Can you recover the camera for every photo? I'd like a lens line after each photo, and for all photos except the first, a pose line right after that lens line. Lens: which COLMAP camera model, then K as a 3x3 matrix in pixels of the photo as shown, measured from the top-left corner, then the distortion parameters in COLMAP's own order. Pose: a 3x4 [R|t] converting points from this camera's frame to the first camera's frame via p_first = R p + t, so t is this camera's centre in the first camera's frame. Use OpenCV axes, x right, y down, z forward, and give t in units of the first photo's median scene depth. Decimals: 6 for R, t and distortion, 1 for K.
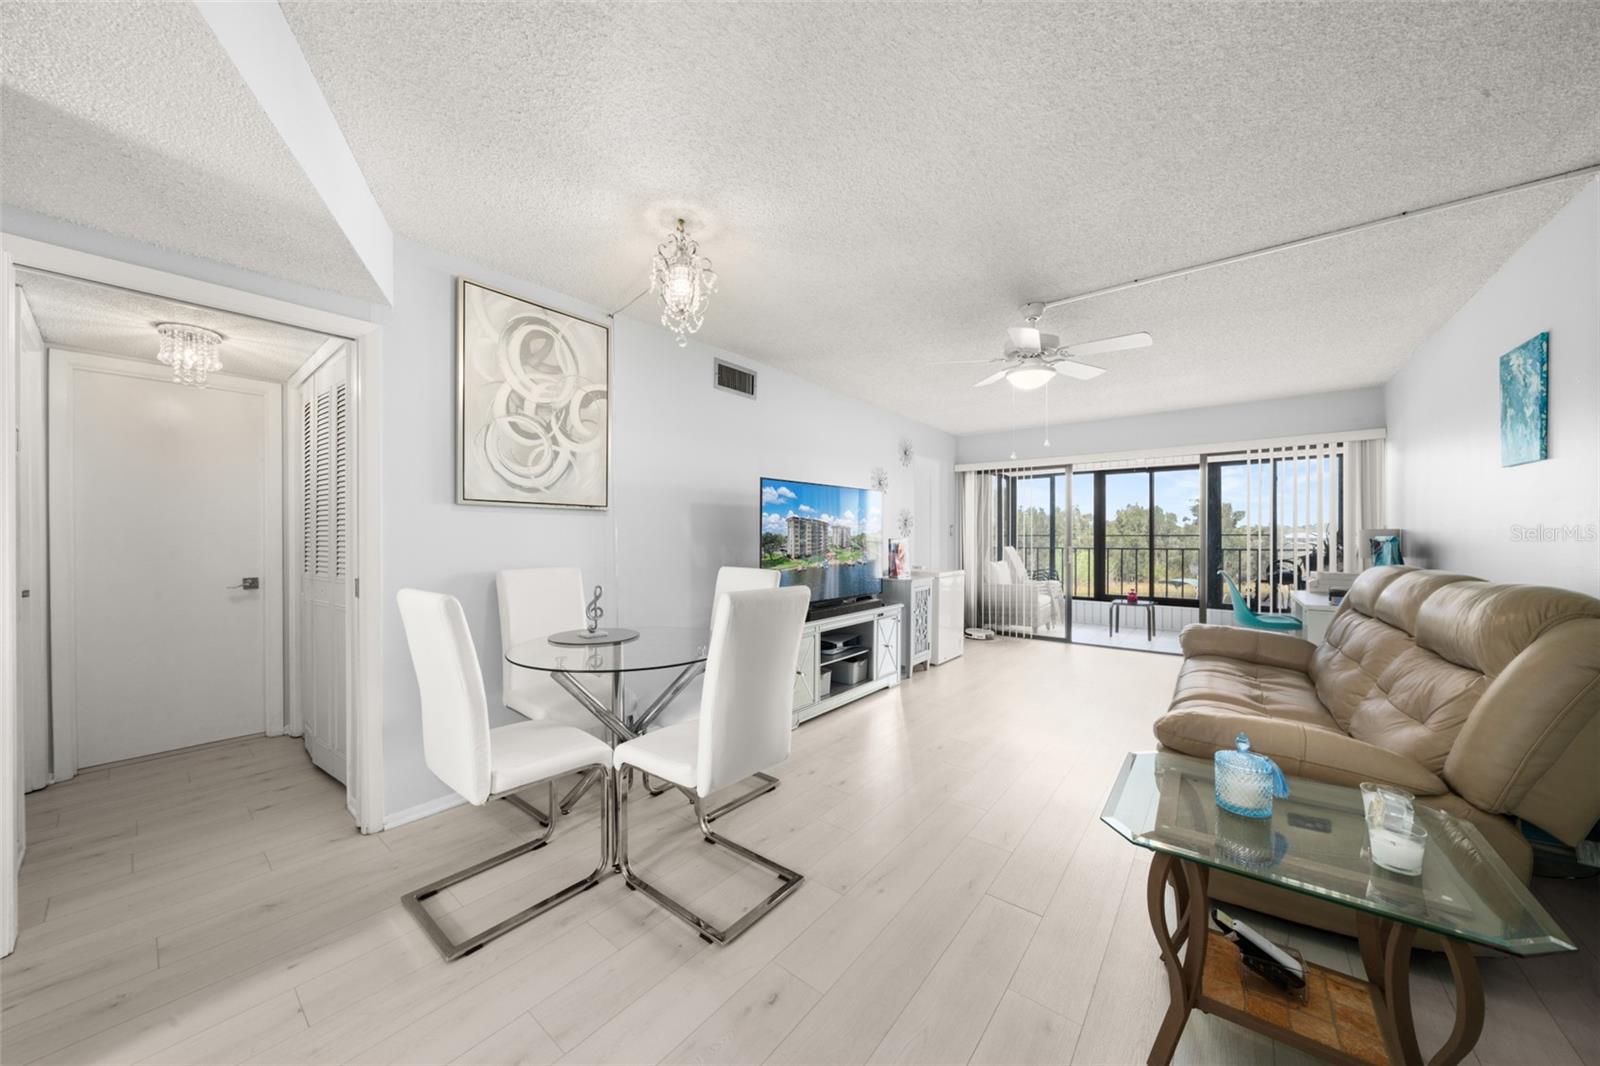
lens RADIAL K [[545.7, 0, 796.5], [0, 545.7, 533.8], [0, 0, 1]] dist [-0.005647, -0.000095]
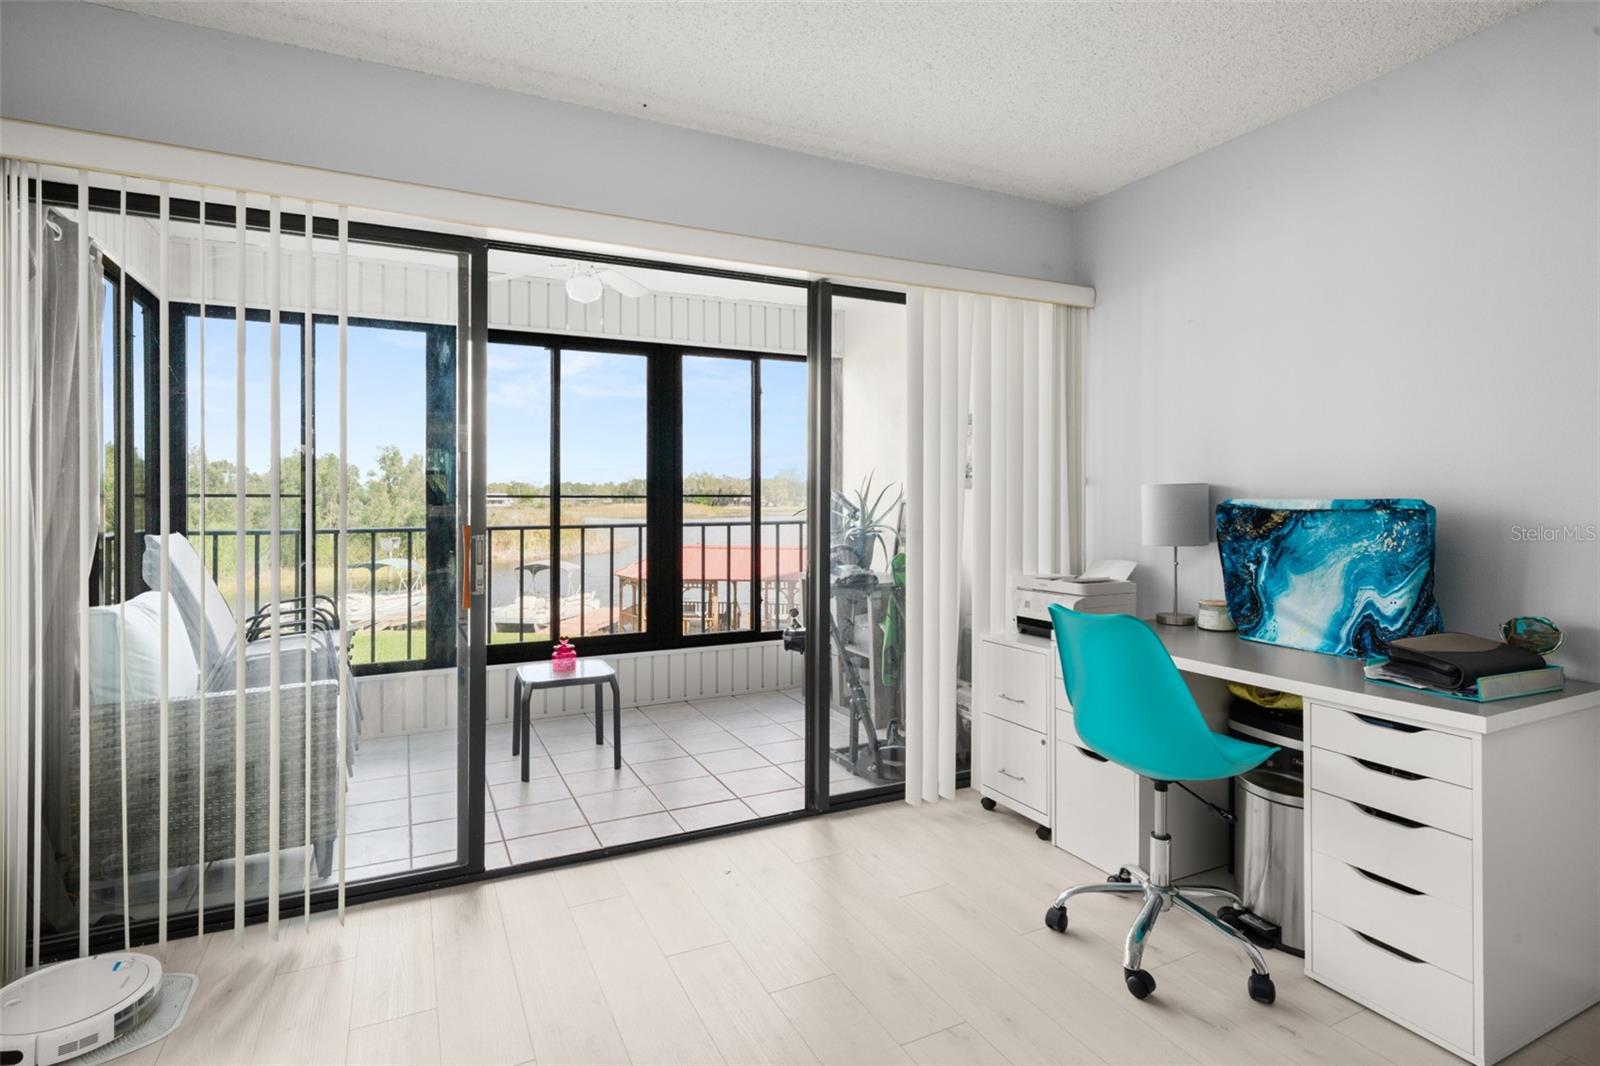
lens RADIAL K [[789.3, 0, 783.7], [0, 789.3, 495.4], [0, 0, 1]] dist [-0.002660, 0.000514]
pose [[0.432200, 0.002395, 0.901775, 0.275849], [-0.004712, 0.999989, -0.000397, 0.002416], [-0.901766, -0.004077, 0.432206, 0.934363]]
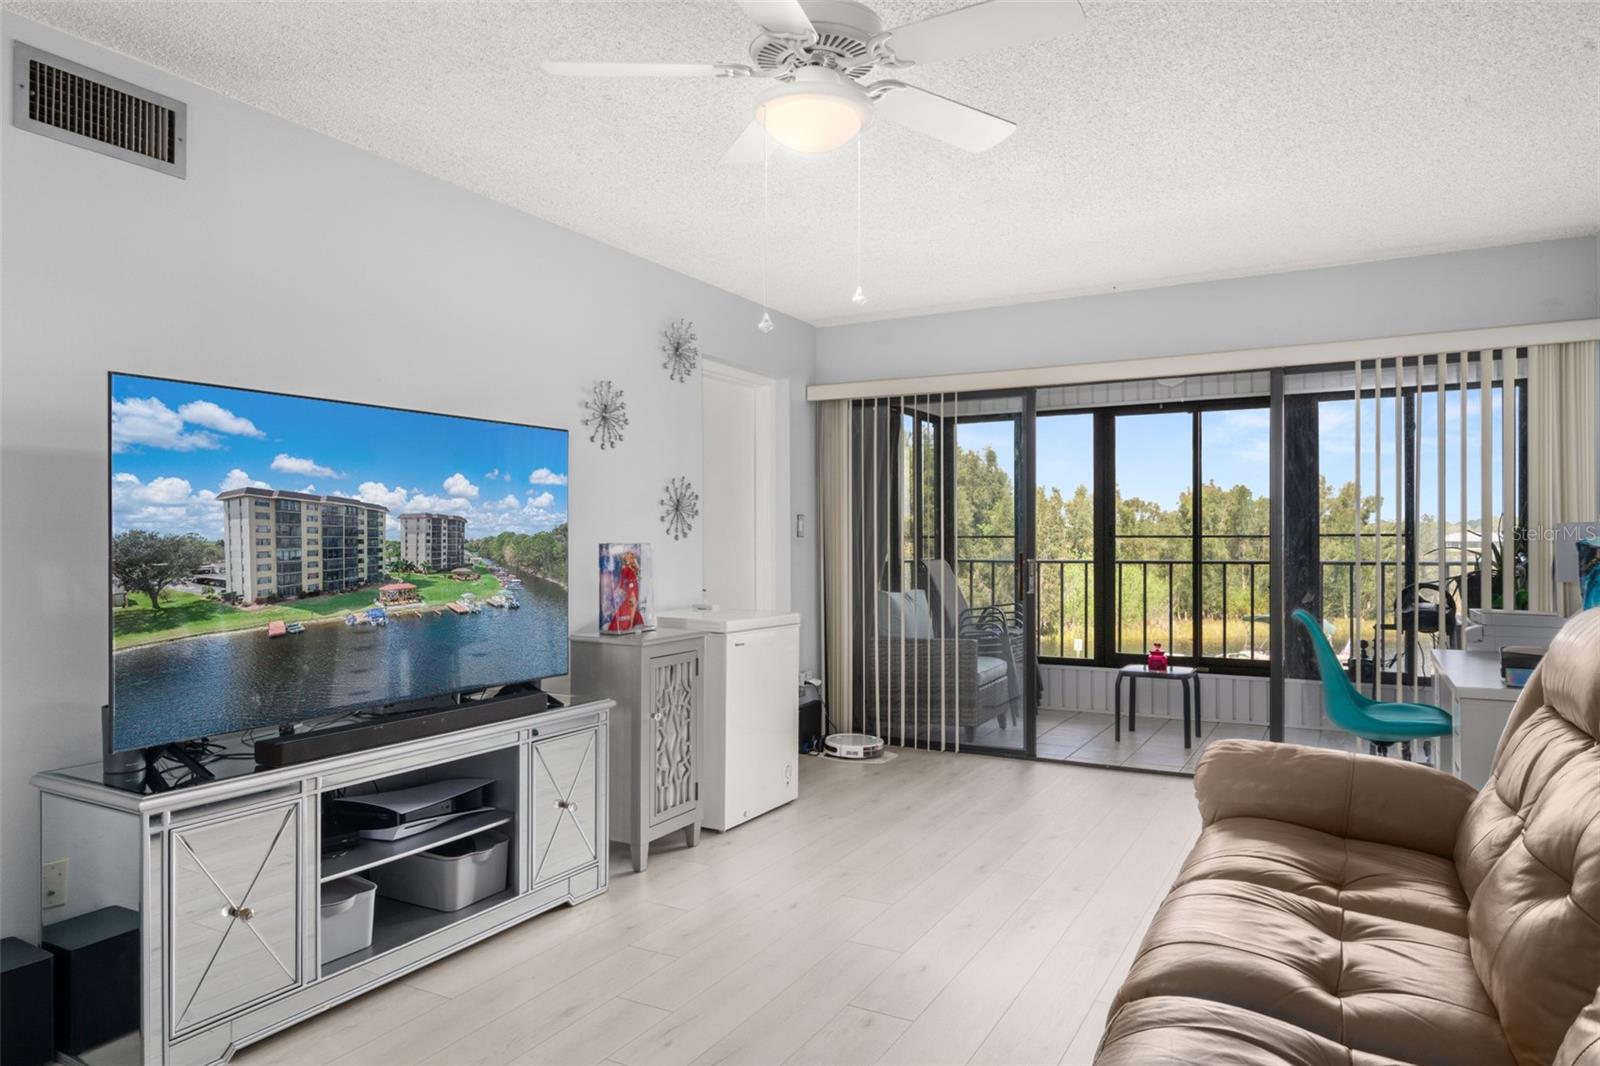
lens RADIAL K [[1026.0, 0, 796.2], [0, 1026.0, 544.0], [0, 0, 1]] dist [0.001046, 0.009690]
pose [[0.985078, -0.002232, 0.172096, 0.190606], [0.000484, 0.999948, 0.010197, 0.000201], [-0.172109, -0.009961, 0.985027, 0.191196]]
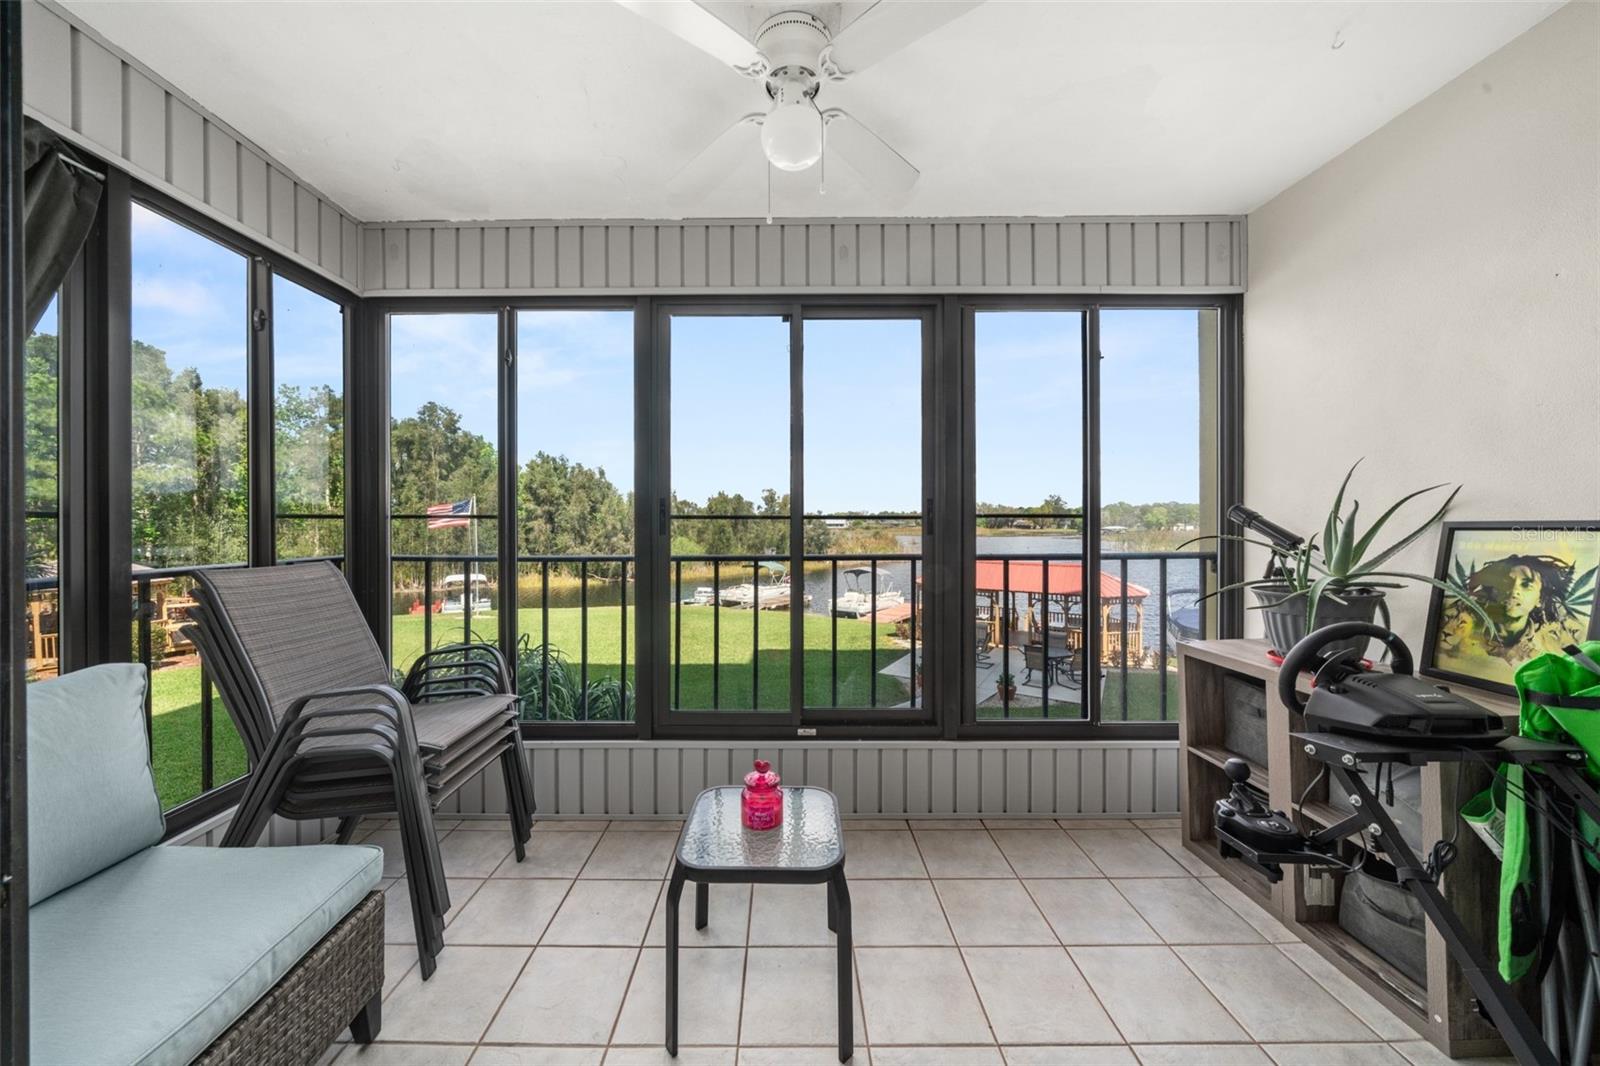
lens RADIAL K [[545.7, 0, 788.5], [0, 545.7, 520.6], [0, 0, 1]] dist [-0.005647, -0.000095]
pose [[0.777129, 0.002556, 0.629336, 0.734188], [-0.004460, 0.999989, 0.001446, 0.007346], [-0.629326, -0.003931, 0.777132, 1.240528]]
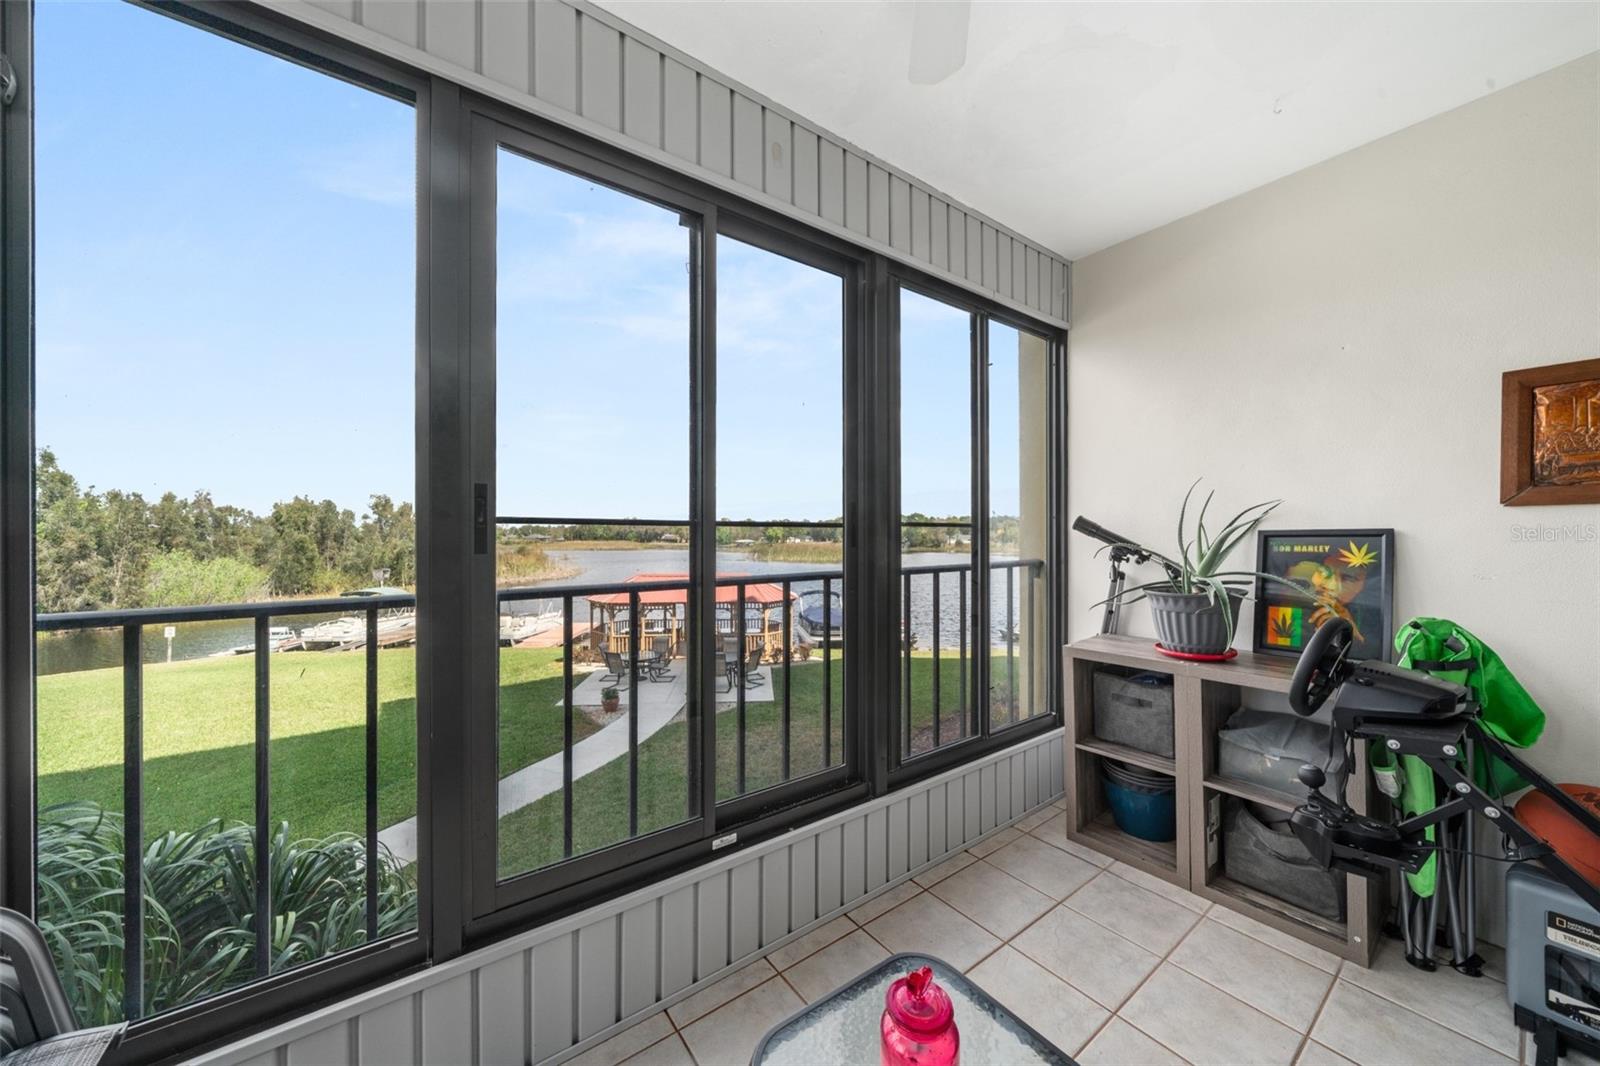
lens RADIAL K [[545.7, 0, 784.0], [0, 545.7, 533.5], [0, 0, 1]] dist [-0.005647, -0.000095]
pose [[0.271237, 0.004515, 0.962502, 0.747316], [-0.004037, 0.999986, -0.003553, 0.012539], [-0.962504, -0.002922, 0.271252, 1.501347]]
